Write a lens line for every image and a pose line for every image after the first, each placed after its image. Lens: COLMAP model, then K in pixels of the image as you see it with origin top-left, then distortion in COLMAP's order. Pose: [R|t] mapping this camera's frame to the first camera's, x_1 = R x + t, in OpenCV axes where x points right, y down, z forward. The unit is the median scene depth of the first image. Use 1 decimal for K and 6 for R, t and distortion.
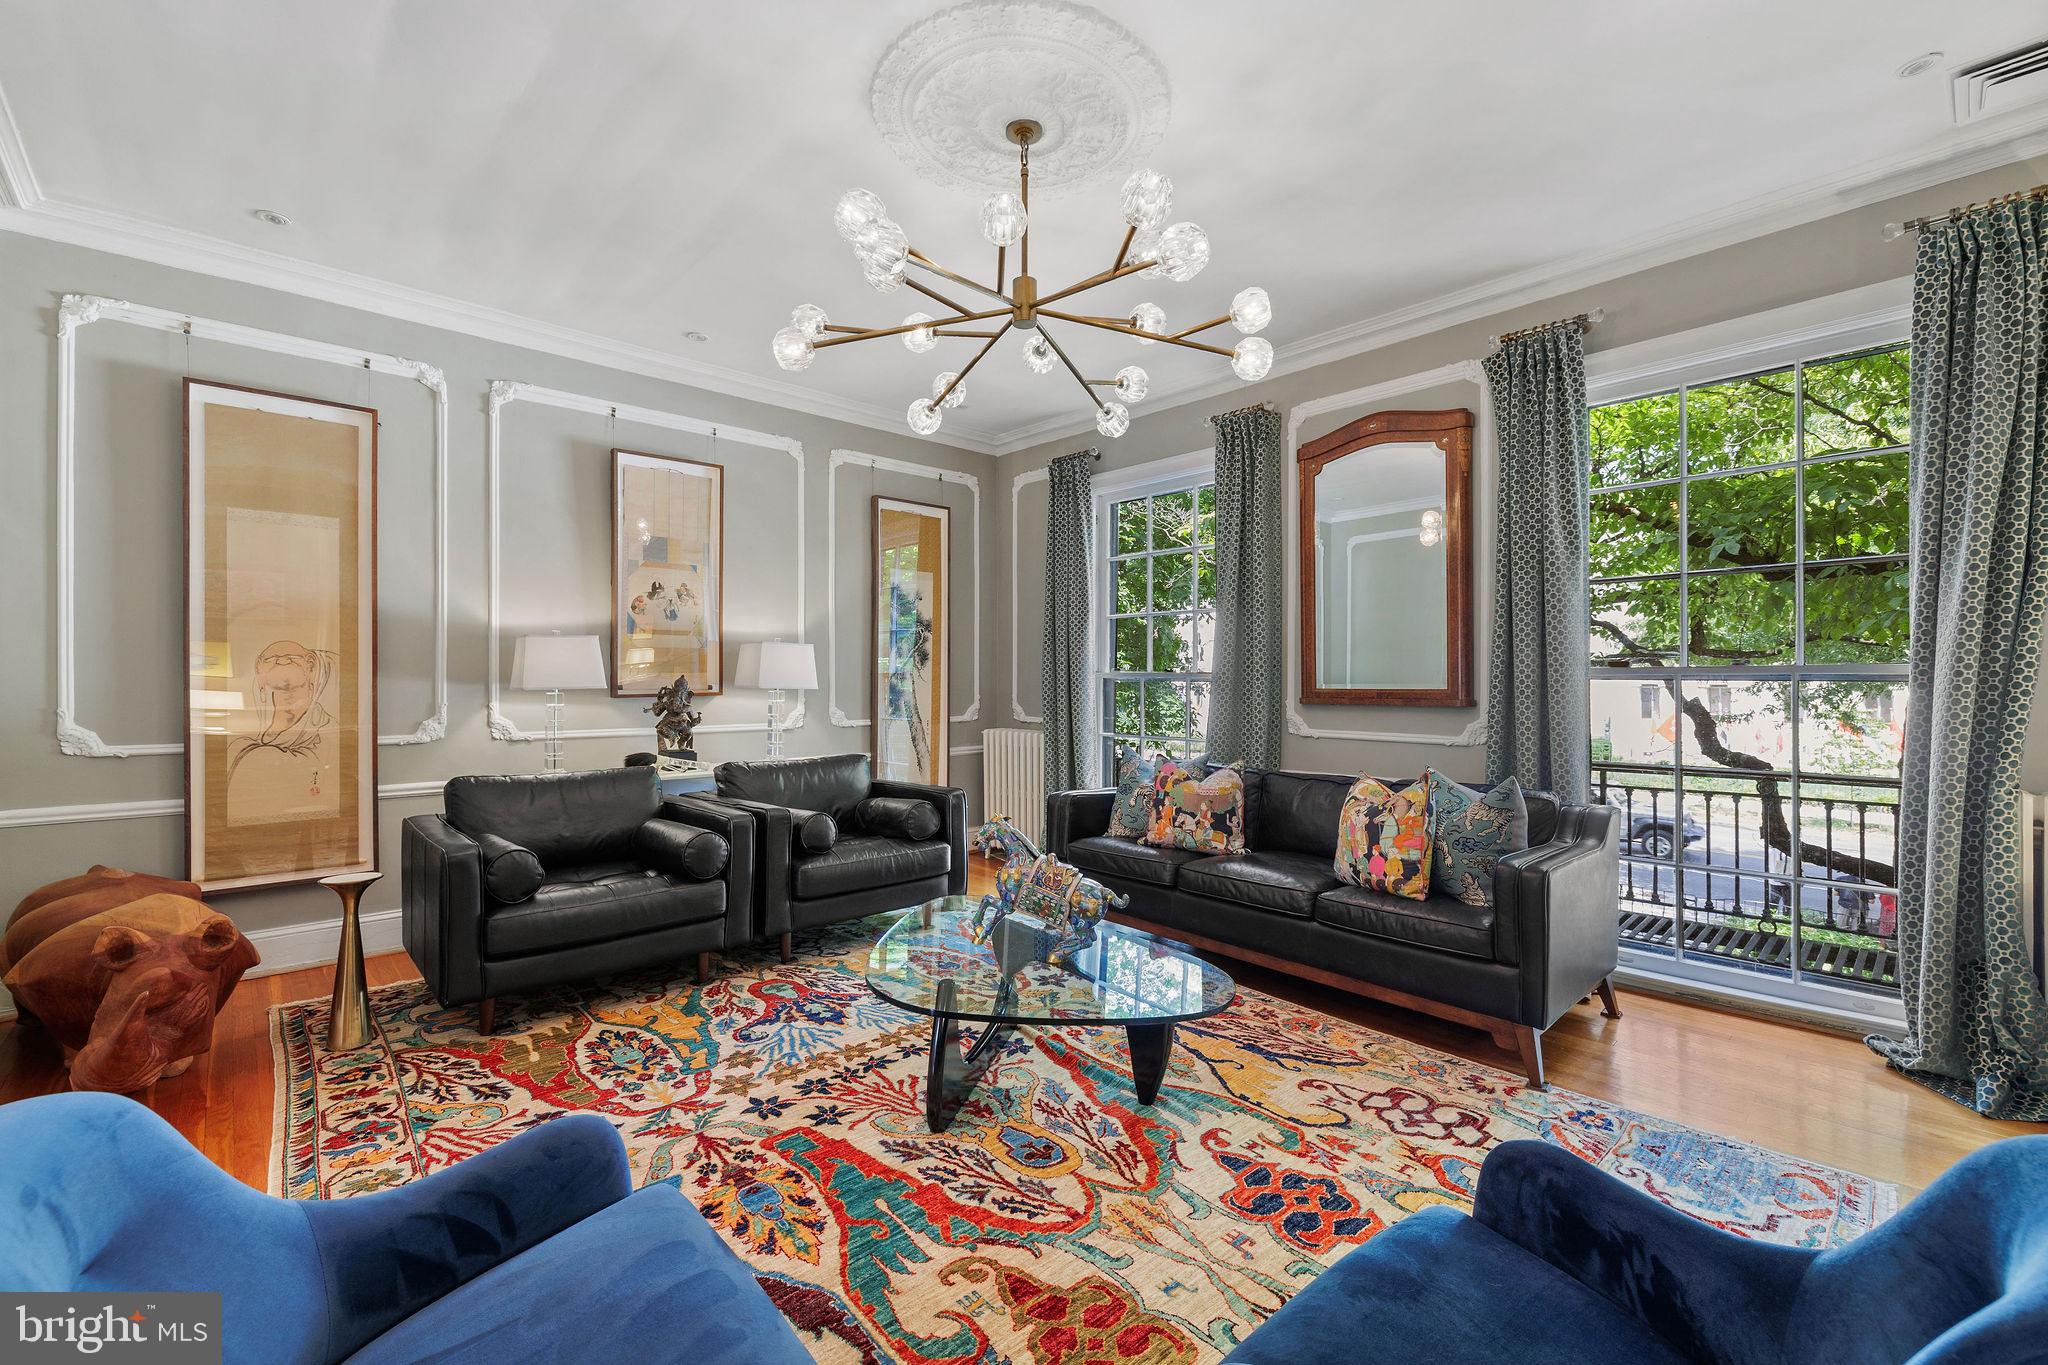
lens RADIAL K [[863.8, 0, 1025.7], [0, 863.8, 679.4], [0, 0, 1]] dist [0.000434, -0.001143]
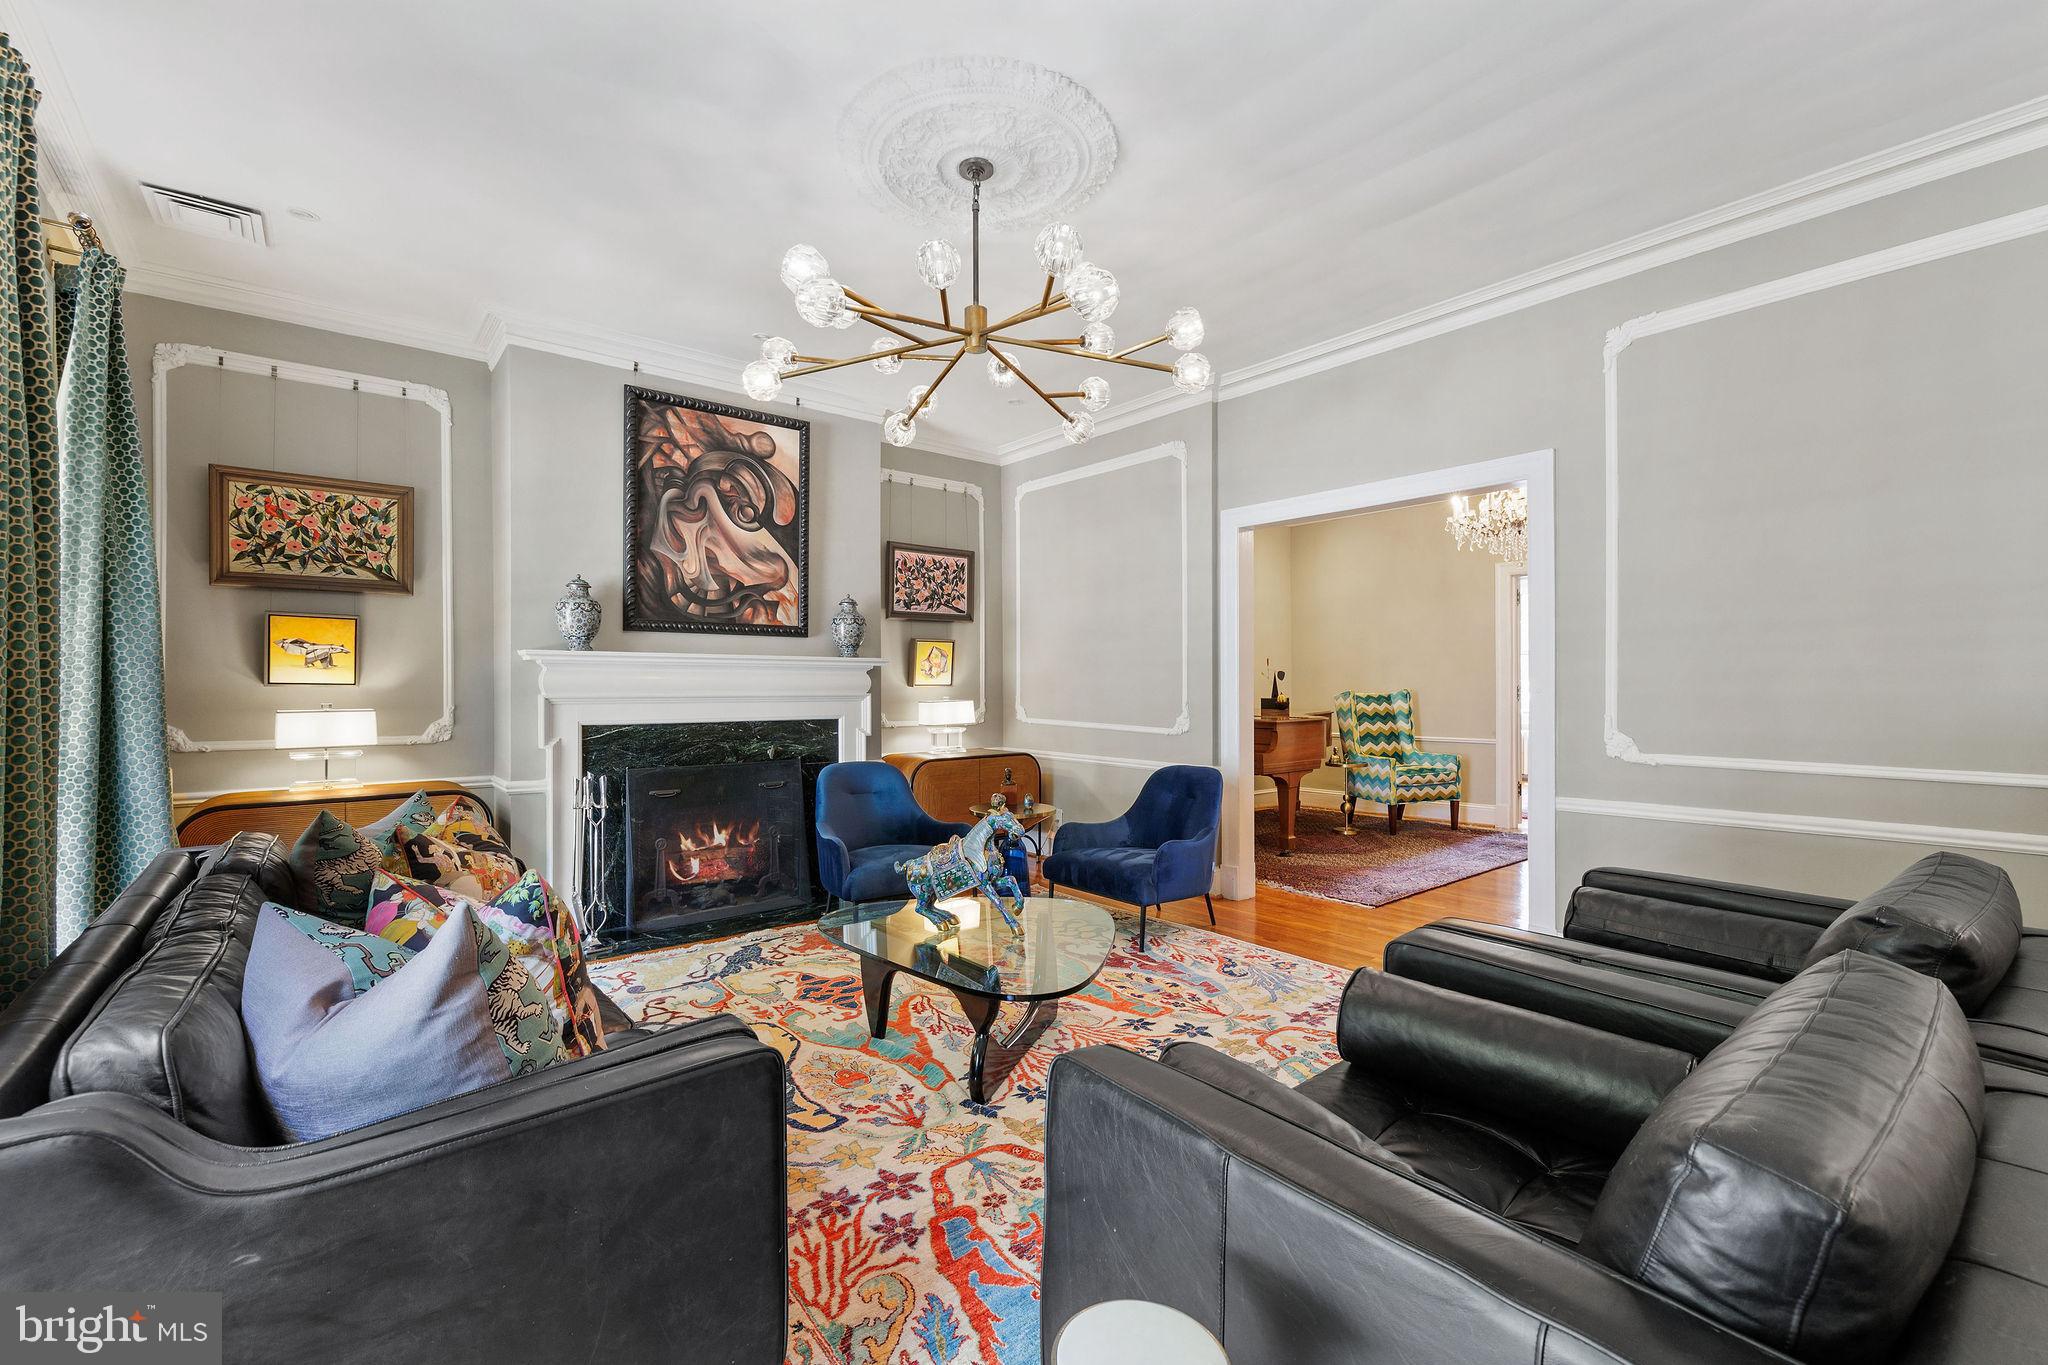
lens RADIAL K [[863.8, 0, 1016.3], [0, 863.8, 687.3], [0, 0, 1]] dist [0.000434, -0.001143]
pose [[-0.997570, -0.000122, 0.069665, -0.110808], [-0.000287, 0.999997, -0.002355, 0.008560], [-0.069665, -0.002369, -0.997568, 1.824576]]
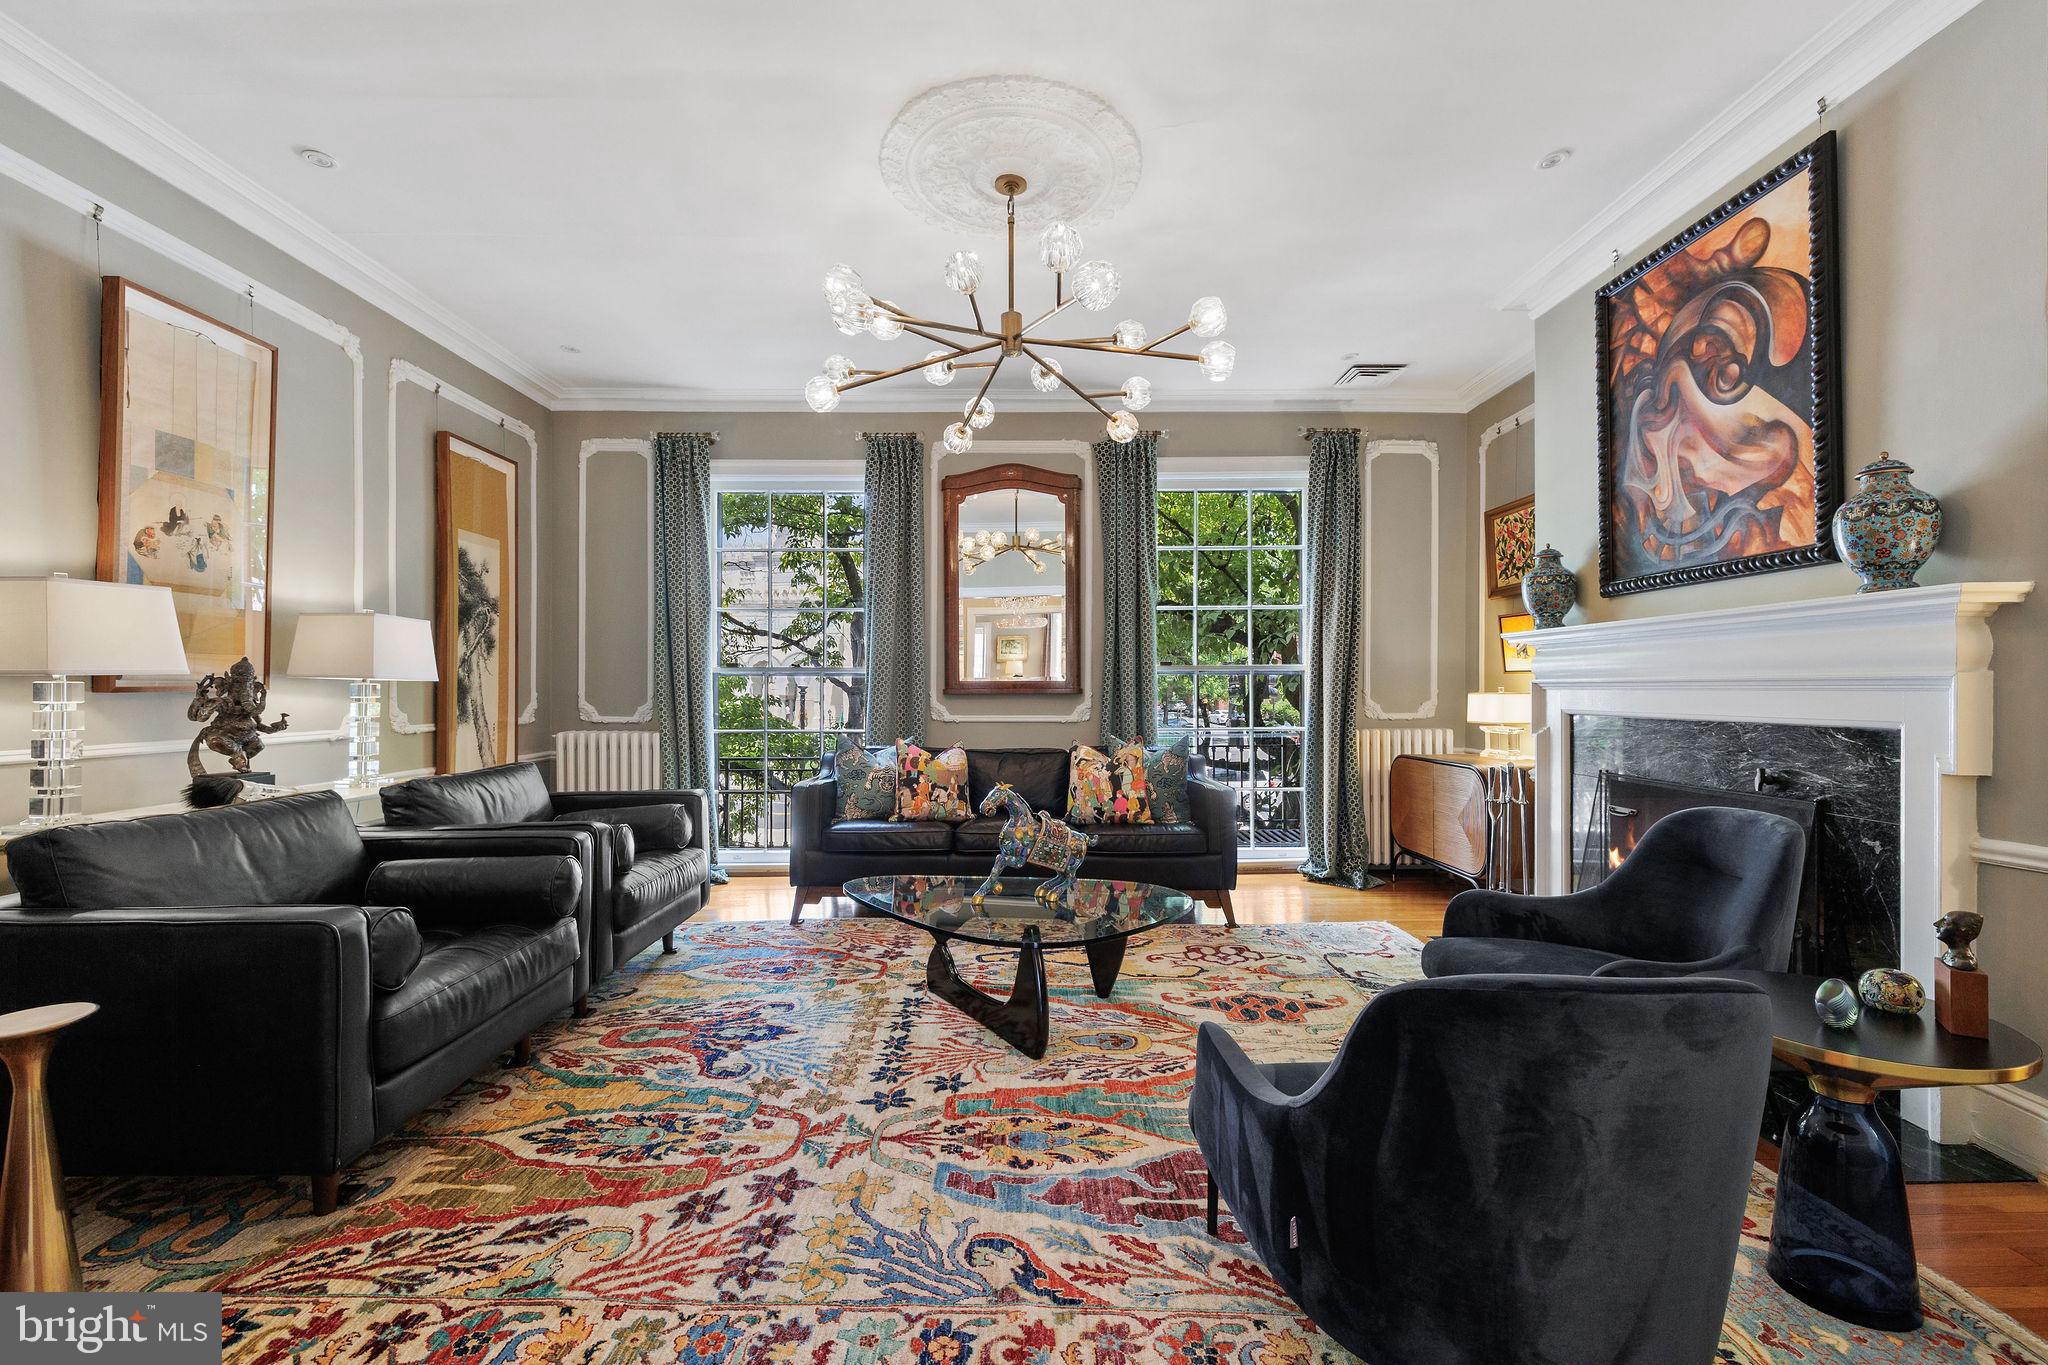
lens RADIAL K [[863.8, 0, 1018.8], [0, 863.8, 684.8], [0, 0, 1]] dist [0.000434, -0.001143]
pose [[0.671909, 0.000695, 0.740633, -0.744572], [0.001636, 0.999996, -0.002422, 0.027801], [-0.740632, 0.002839, 0.671905, 0.197922]]
